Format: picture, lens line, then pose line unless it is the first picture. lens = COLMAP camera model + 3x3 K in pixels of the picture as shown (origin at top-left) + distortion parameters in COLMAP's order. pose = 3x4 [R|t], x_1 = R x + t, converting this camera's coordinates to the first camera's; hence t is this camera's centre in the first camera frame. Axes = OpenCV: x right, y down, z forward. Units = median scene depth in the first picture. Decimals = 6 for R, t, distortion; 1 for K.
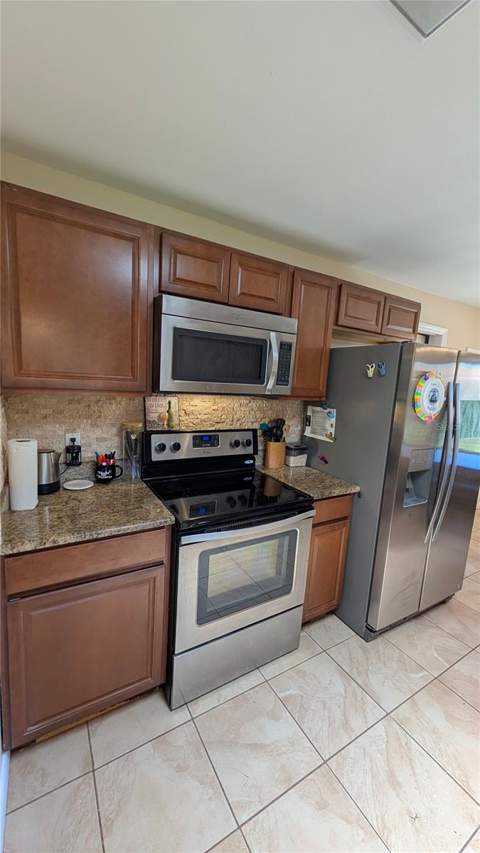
lens RADIAL K [[328.3, 0, 237.4], [0, 328.3, 427.1], [0, 0, 1]] dist [-0.001762, 0.000210]
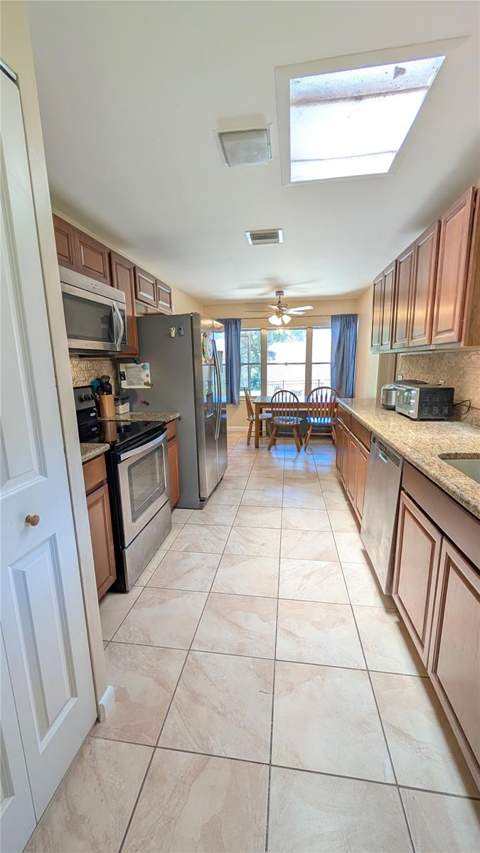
lens RADIAL K [[328.3, 0, 240.9], [0, 328.3, 427.0], [0, 0, 1]] dist [-0.001762, 0.000210]
pose [[0.624890, -0.218005, 0.749657, -0.572341], [0.164365, 0.975437, 0.146654, 0.072787], [-0.763214, 0.031575, 0.645373, -0.163236]]
